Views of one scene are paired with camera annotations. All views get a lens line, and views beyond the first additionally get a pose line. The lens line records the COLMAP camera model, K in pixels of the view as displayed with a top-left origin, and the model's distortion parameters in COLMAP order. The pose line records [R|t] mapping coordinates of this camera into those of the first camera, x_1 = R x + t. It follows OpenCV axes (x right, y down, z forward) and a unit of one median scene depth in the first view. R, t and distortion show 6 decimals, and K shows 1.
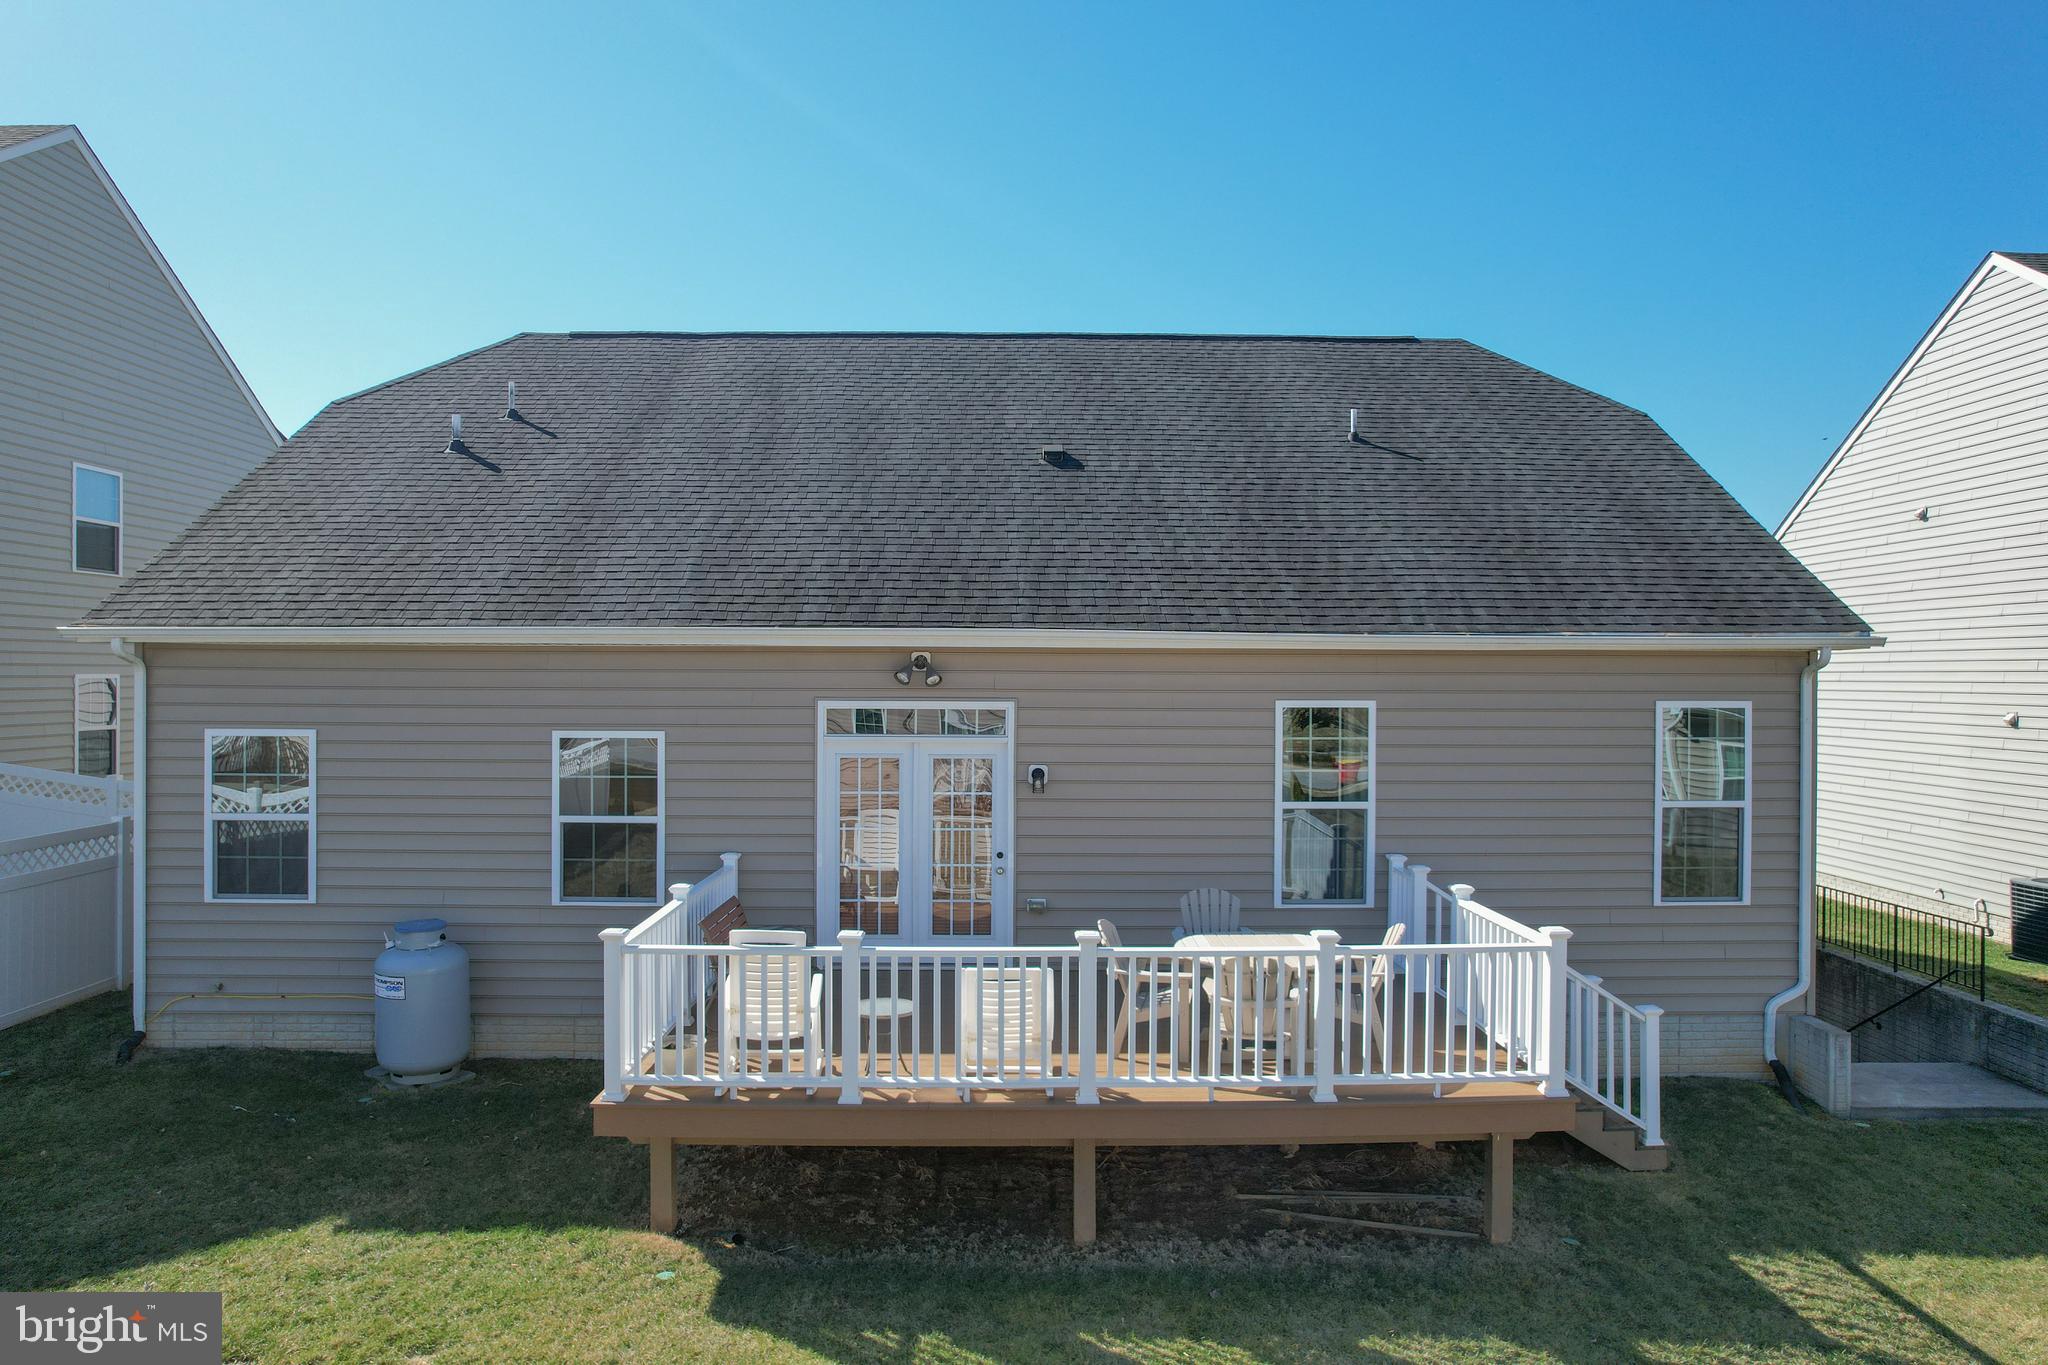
lens RADIAL K [[1309.2, 0, 1025.1], [0, 1309.2, 681.6], [0, 0, 1]] dist [-0.076285, 0.072377]
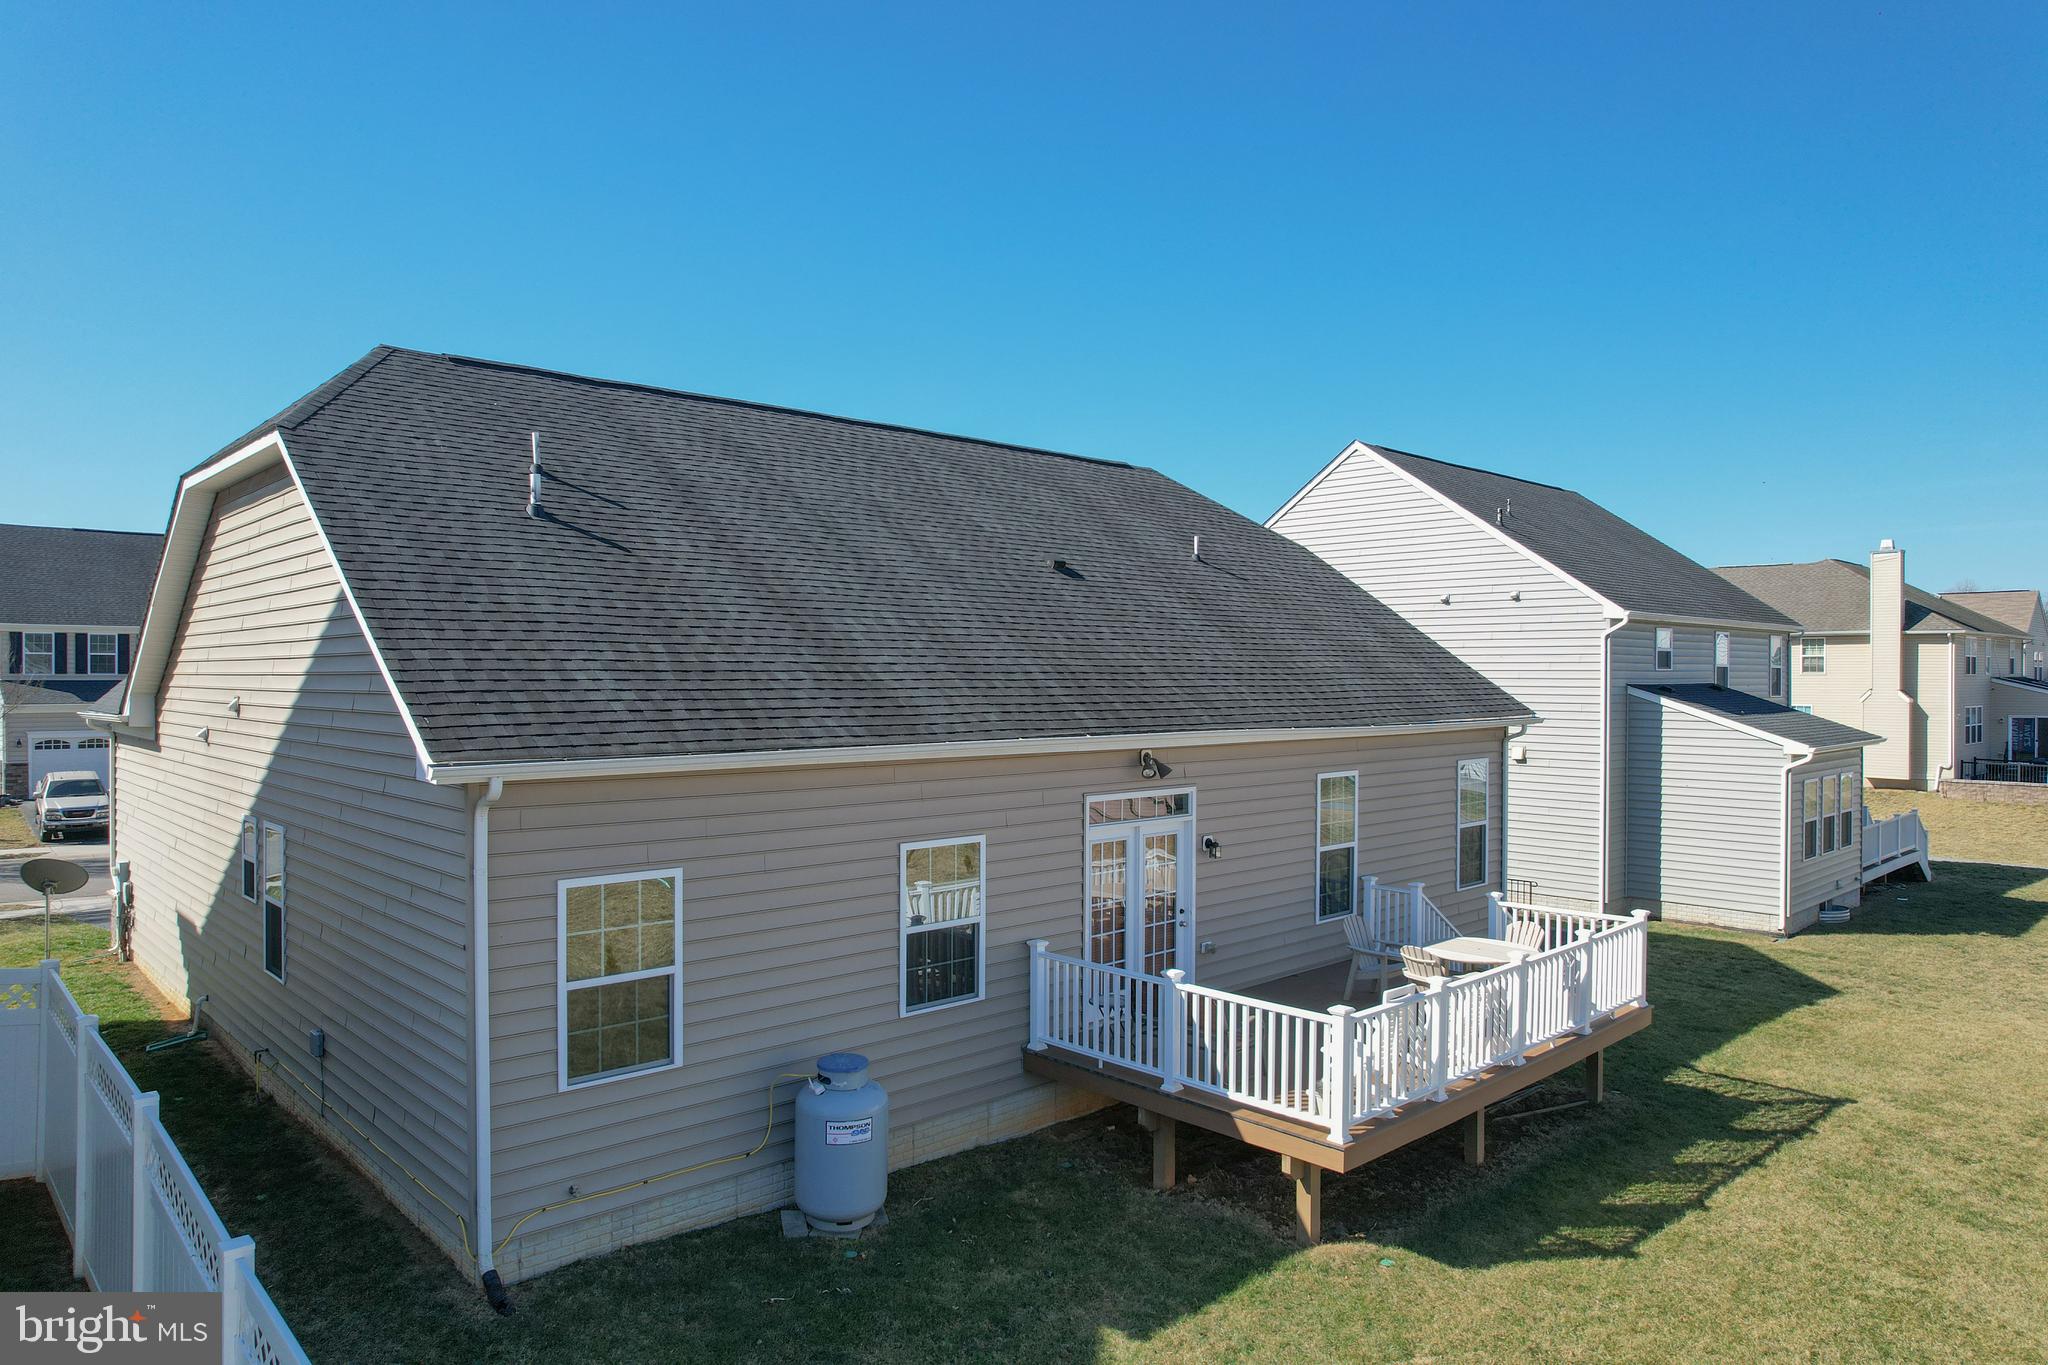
lens RADIAL K [[1301.7, 0, 1028.8], [0, 1301.7, 680.9], [0, 0, 1]] dist [-0.069744, 0.060832]
pose [[0.737687, -0.004988, 0.675124, -0.961410], [0.003292, 0.999987, 0.003791, -0.090360], [-0.675134, -0.000574, 0.737695, 0.196621]]
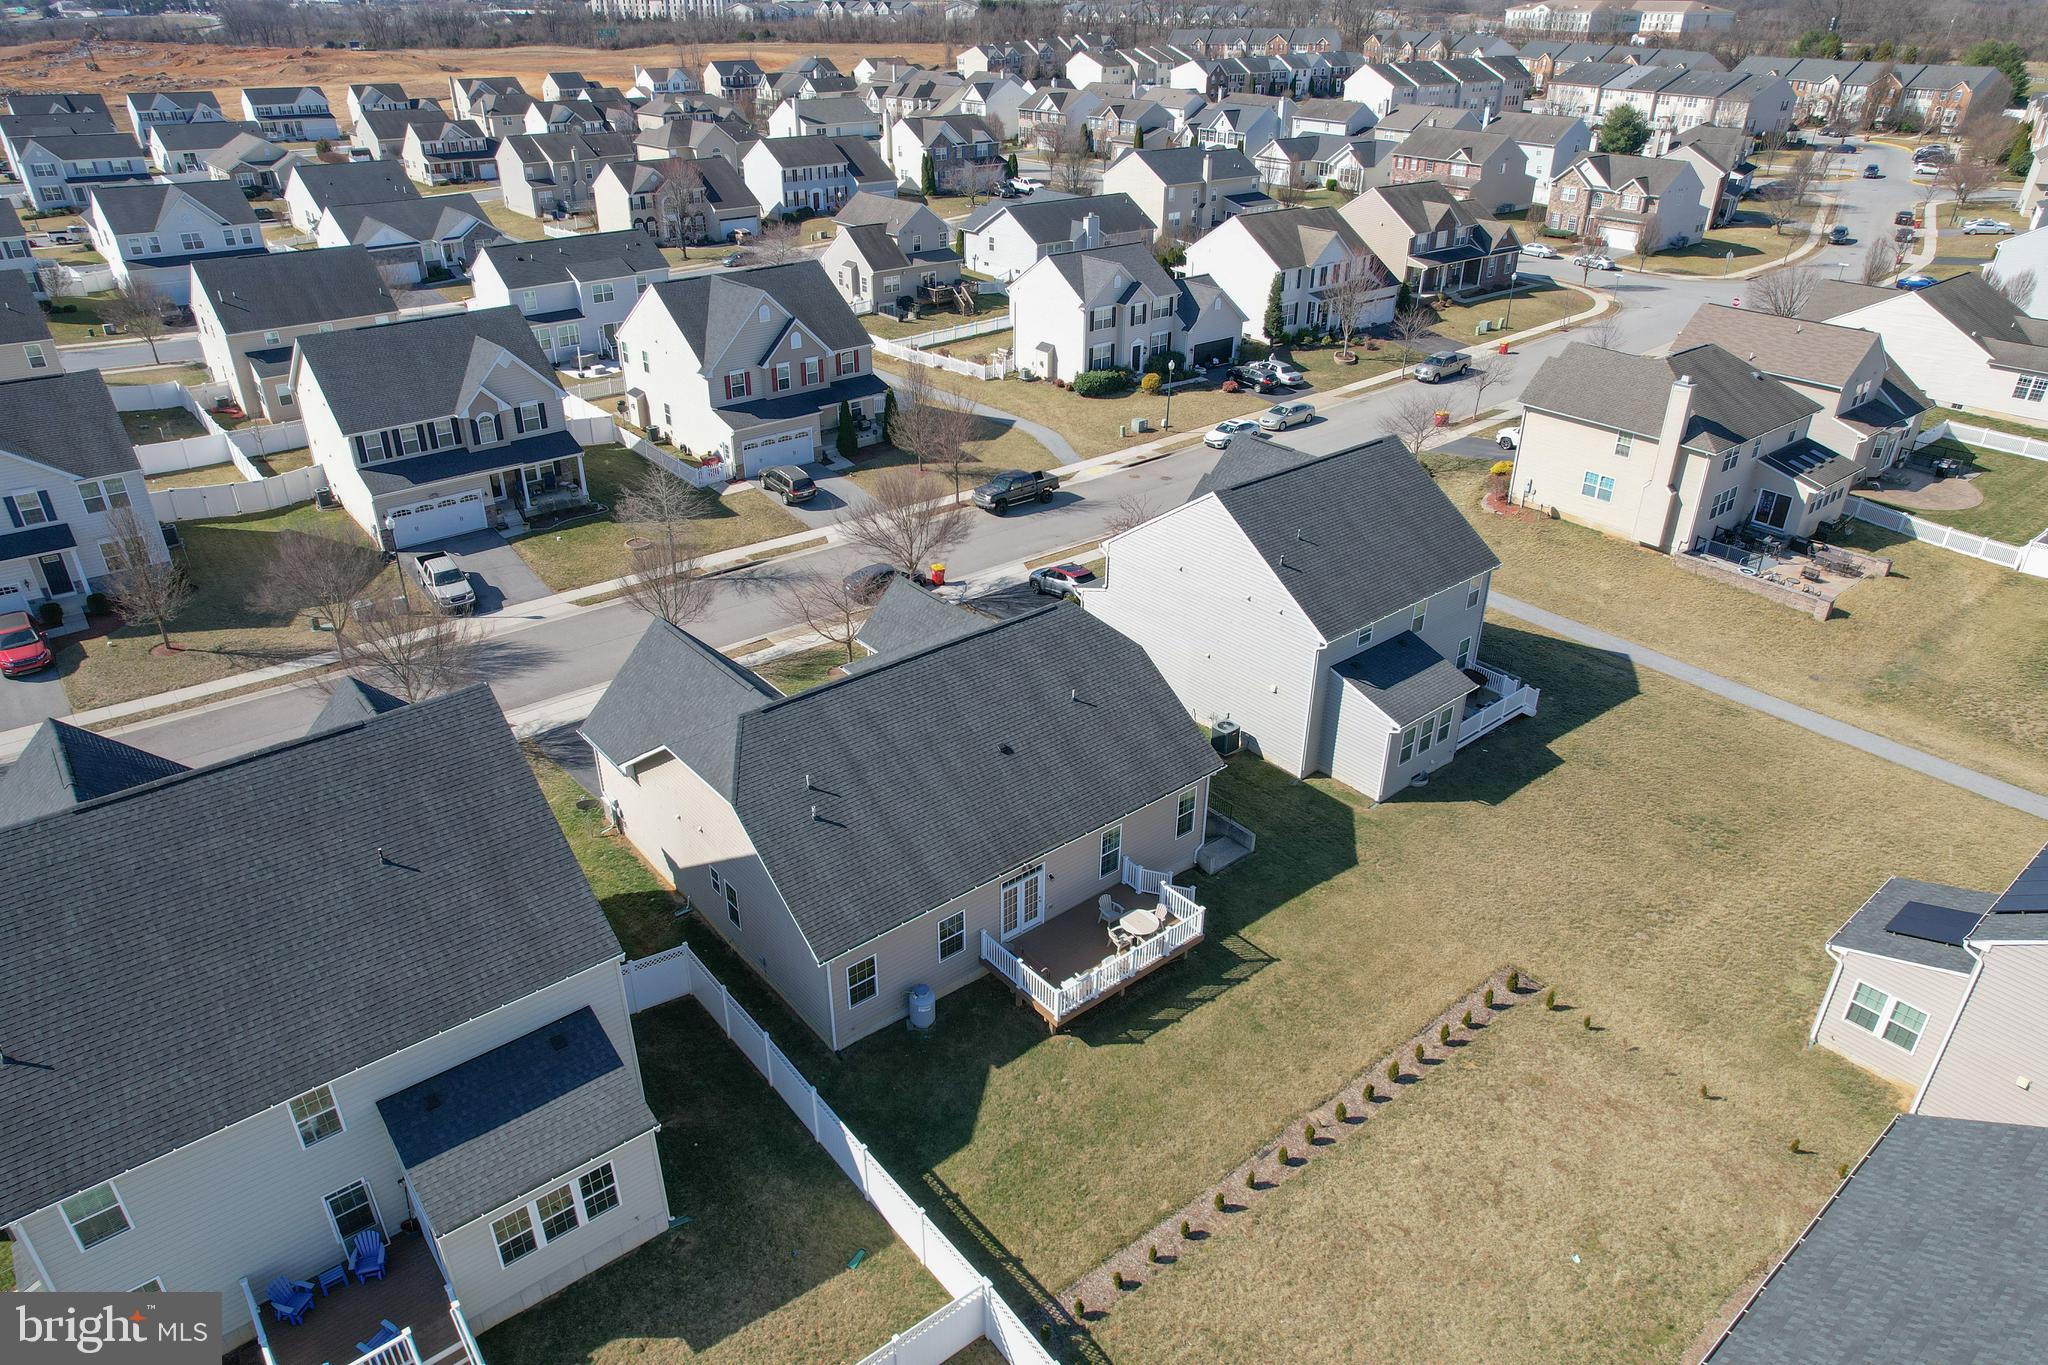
lens RADIAL K [[1301.7, 0, 1028.8], [0, 1301.7, 680.9], [0, 0, 1]] dist [-0.069744, 0.060832]
pose [[0.776202, -0.297653, 0.555800, -1.809548], [0.000636, 0.881914, 0.471411, -2.025821], [-0.630484, -0.365556, 0.684733, -1.149161]]
